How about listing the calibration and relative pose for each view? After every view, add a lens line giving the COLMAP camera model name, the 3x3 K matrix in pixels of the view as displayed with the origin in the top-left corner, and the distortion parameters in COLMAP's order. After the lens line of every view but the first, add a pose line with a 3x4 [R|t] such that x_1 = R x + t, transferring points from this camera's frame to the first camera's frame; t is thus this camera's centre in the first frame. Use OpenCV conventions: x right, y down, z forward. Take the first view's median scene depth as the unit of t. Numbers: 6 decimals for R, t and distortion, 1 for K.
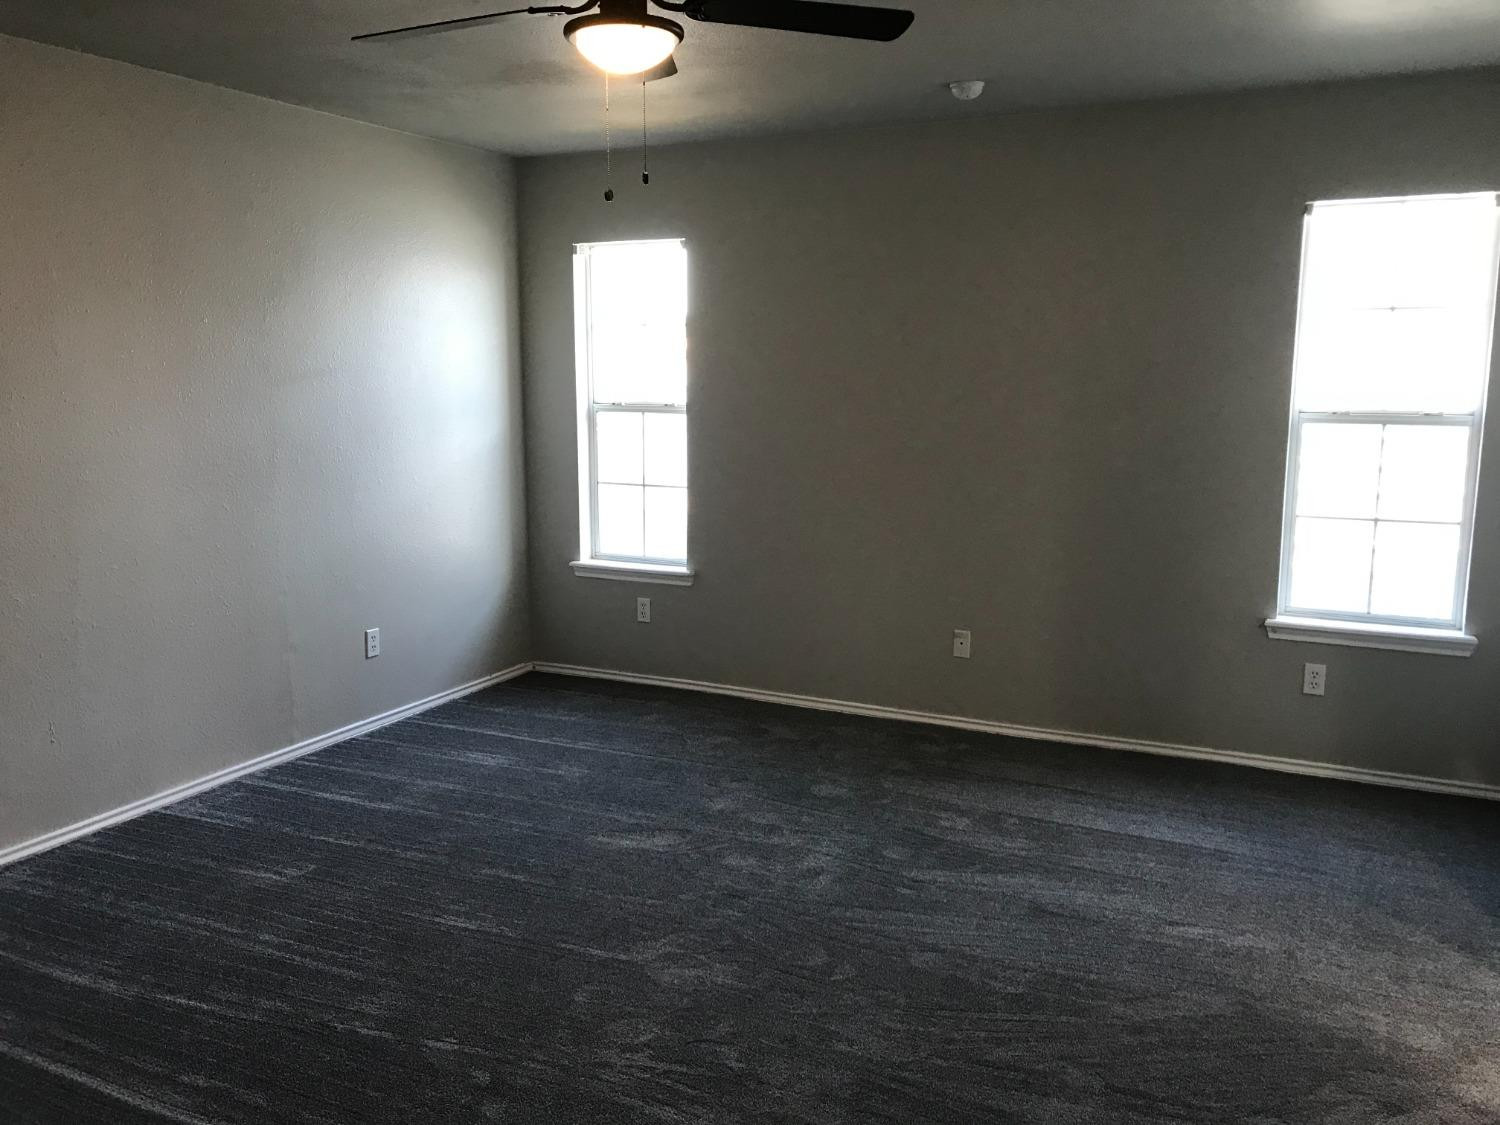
lens RADIAL K [[1224.9, 0, 747.4], [0, 1224.9, 561.5], [0, 0, 1]] dist [0.055722, -0.057307]
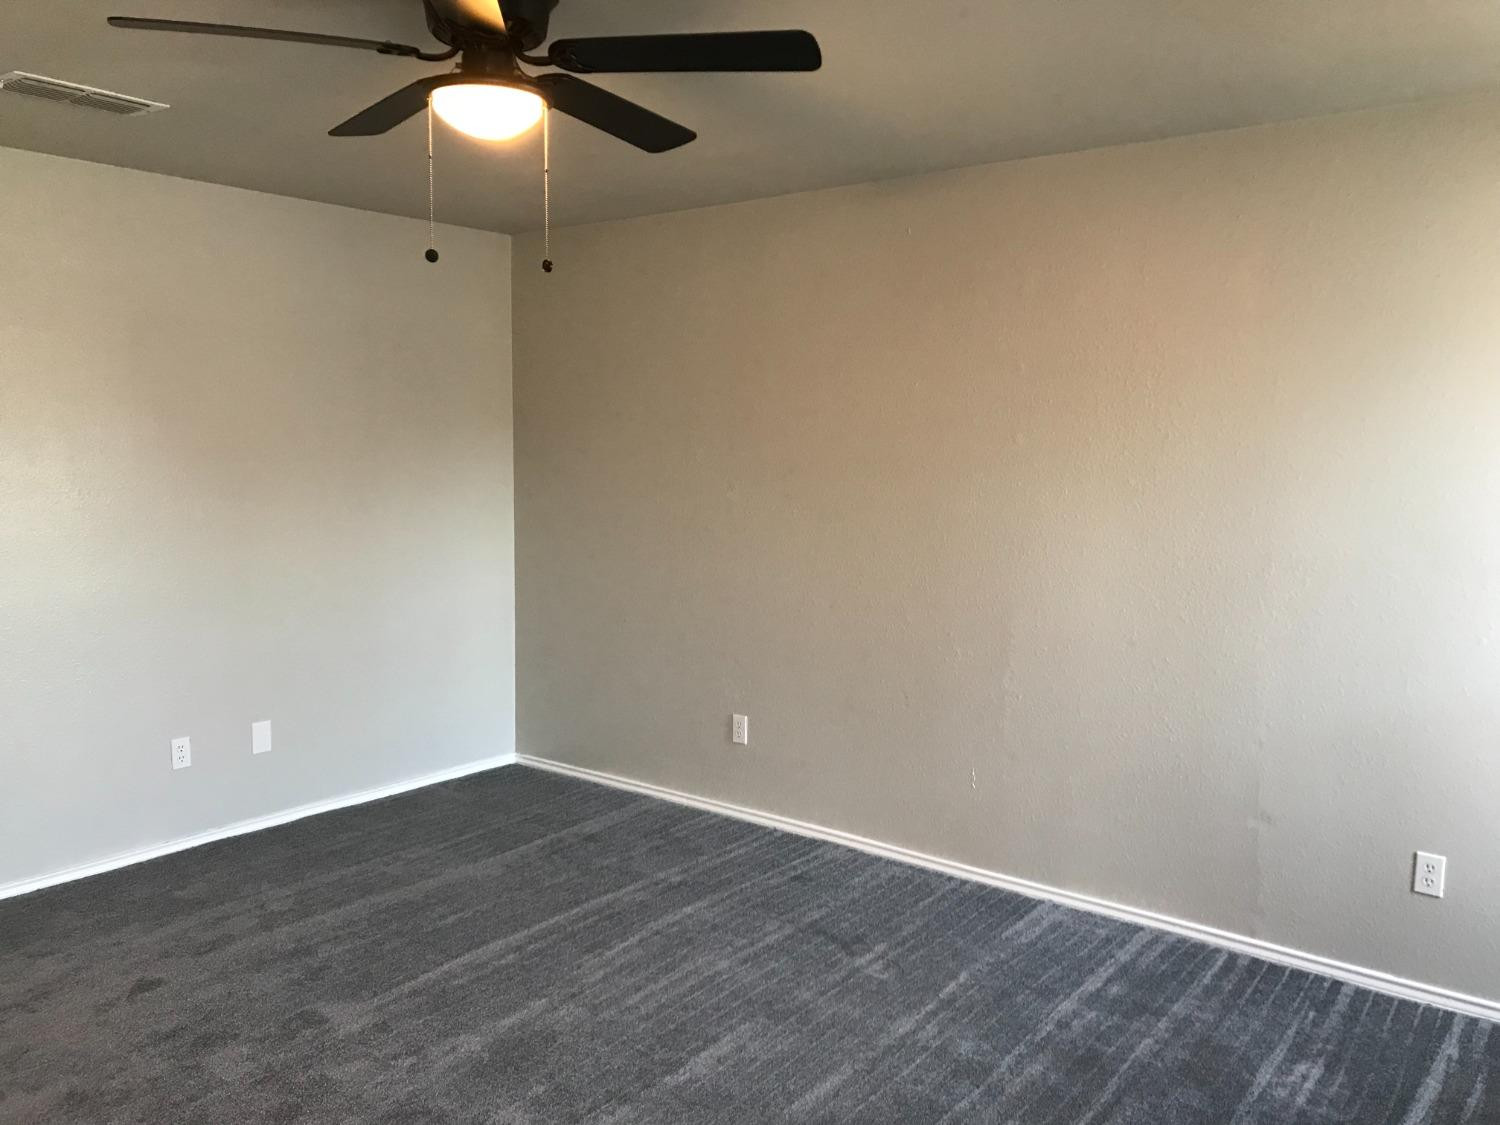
lens RADIAL K [[1224.9, 0, 746.2], [0, 1224.9, 561.6], [0, 0, 1]] dist [0.055722, -0.057307]
pose [[-0.229541, 0.094877, -0.968664, 0.458727], [-0.162333, 0.977565, 0.134216, -0.142896], [0.959666, 0.188054, -0.208989, 0.851569]]
